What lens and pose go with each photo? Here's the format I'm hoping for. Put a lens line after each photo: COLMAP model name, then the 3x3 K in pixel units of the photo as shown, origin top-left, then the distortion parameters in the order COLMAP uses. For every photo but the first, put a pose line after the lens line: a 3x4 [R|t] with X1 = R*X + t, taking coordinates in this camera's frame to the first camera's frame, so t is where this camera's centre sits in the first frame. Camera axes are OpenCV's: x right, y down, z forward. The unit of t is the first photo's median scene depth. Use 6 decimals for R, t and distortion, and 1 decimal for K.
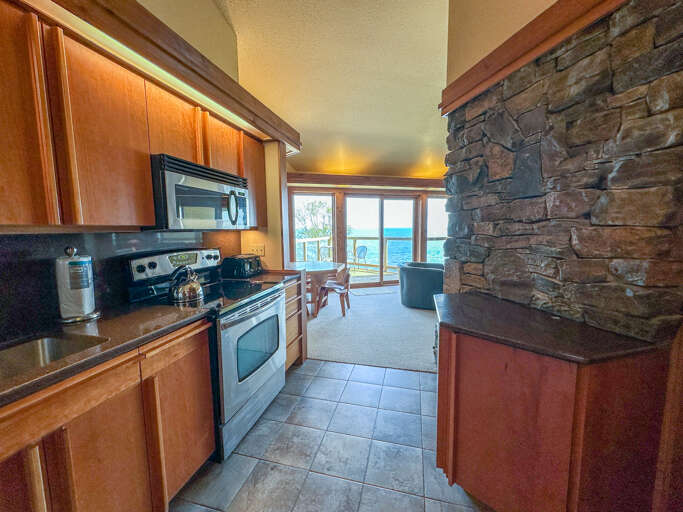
lens RADIAL K [[279.3, 0, 347.9], [0, 279.3, 252.7], [0, 0, 1]] dist [-0.007461, 0.001025]
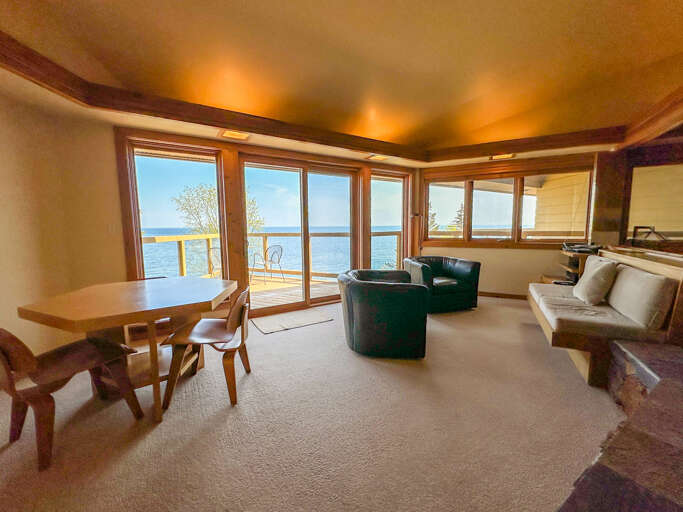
lens RADIAL K [[279.3, 0, 343.5], [0, 279.3, 257.2], [0, 0, 1]] dist [-0.007461, 0.001025]
pose [[0.961514, -0.031394, 0.272955, 0.038754], [0.027142, 0.999444, 0.019340, -0.009736], [-0.273411, -0.011187, 0.961832, 0.511113]]
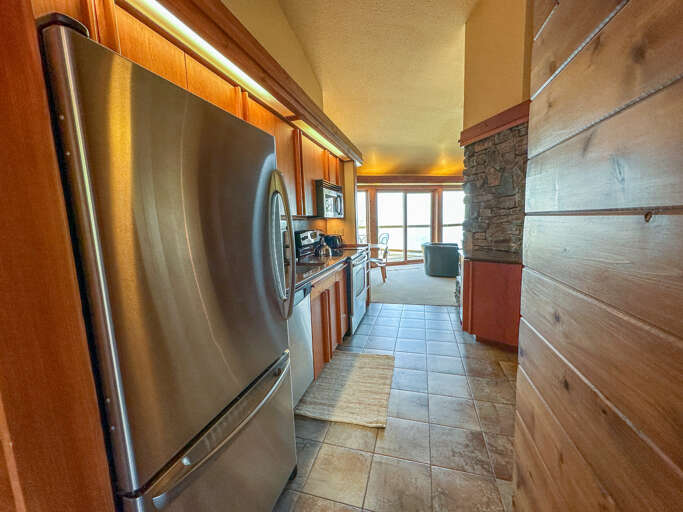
lens RADIAL K [[279.3, 0, 347.1], [0, 279.3, 252.4], [0, 0, 1]] dist [-0.007461, 0.001025]
pose [[0.999315, -0.022170, -0.029642, -0.144289], [0.022956, 0.999387, 0.026418, 0.039943], [0.029038, -0.027081, 0.999211, -0.333495]]
